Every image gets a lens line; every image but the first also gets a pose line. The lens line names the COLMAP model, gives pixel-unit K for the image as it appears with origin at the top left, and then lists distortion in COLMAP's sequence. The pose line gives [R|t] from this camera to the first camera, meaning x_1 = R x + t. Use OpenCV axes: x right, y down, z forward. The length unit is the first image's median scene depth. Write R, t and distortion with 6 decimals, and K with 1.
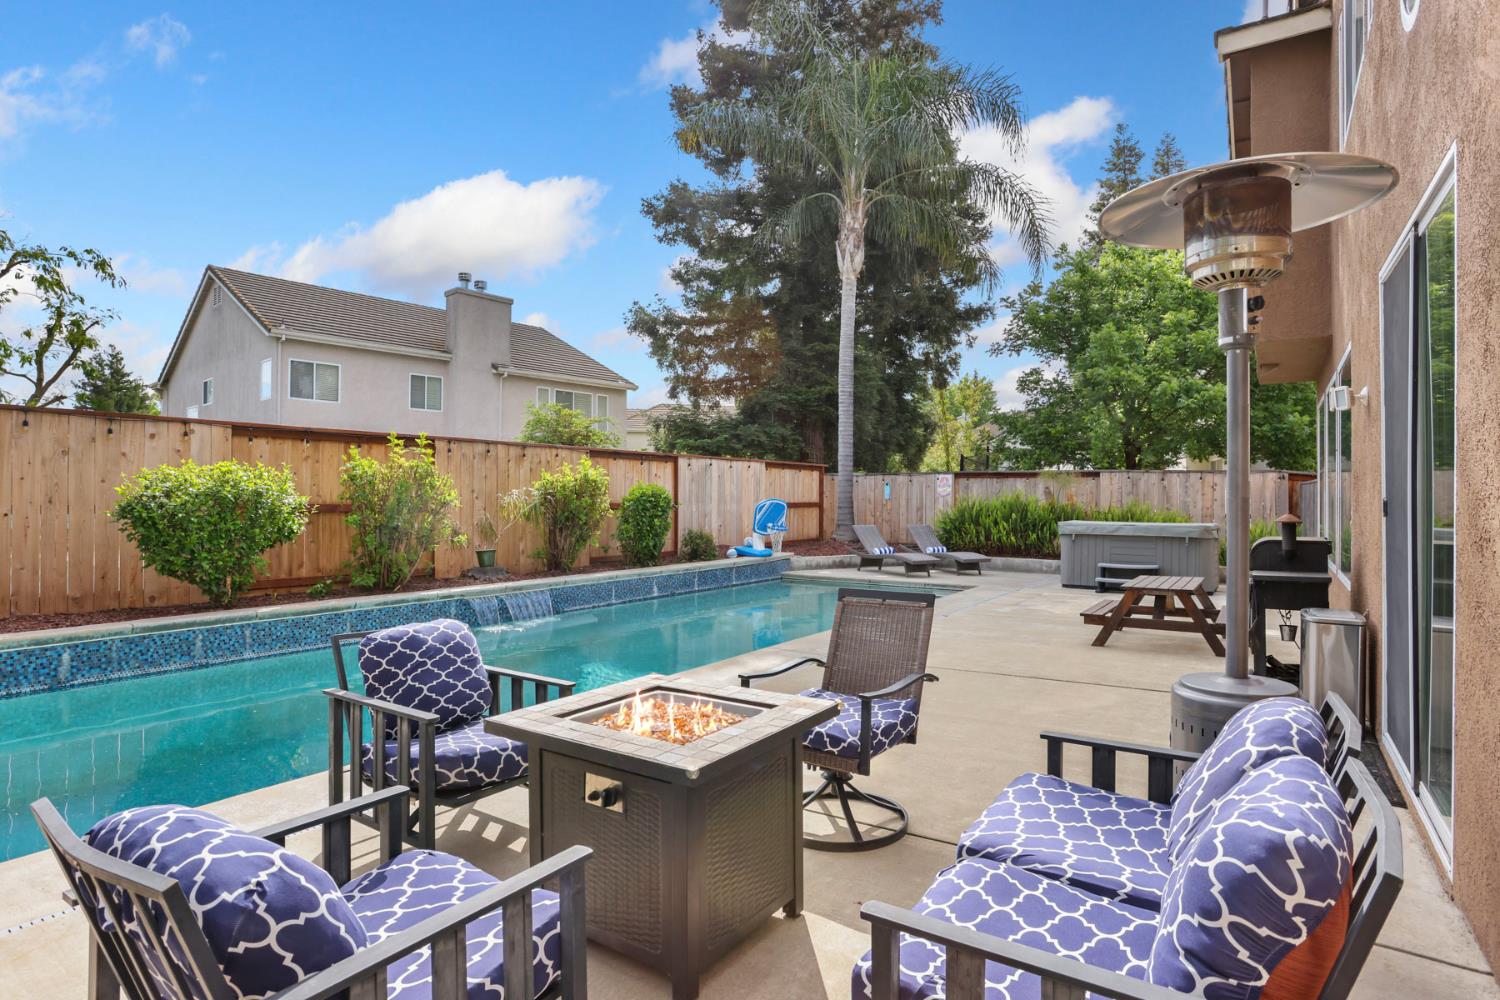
lens RADIAL K [[809.7, 0, 738.9], [0, 809.7, 498.6], [0, 0, 1]] dist [-0.076487, 0.041037]
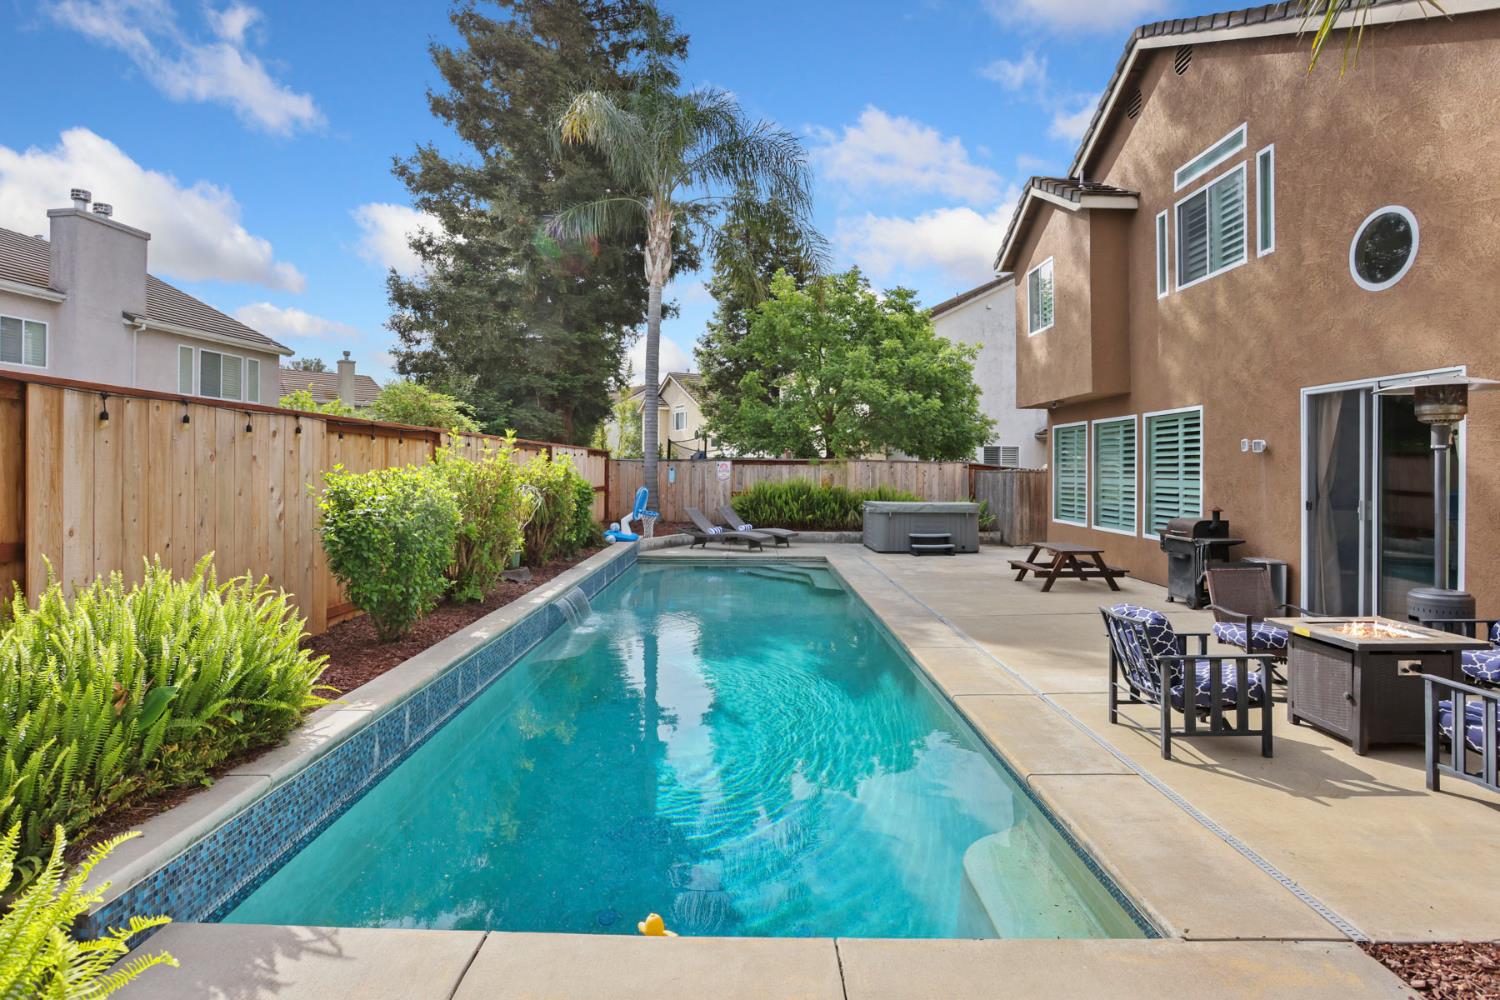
lens RADIAL K [[792.6, 0, 732.0], [0, 792.6, 482.5], [0, 0, 1]] dist [-0.061490, 0.034927]
pose [[0.832808, -0.010918, 0.553454, -0.369370], [0.000868, 0.999830, 0.018417, -0.020642], [-0.553561, -0.014857, 0.832676, 0.041898]]
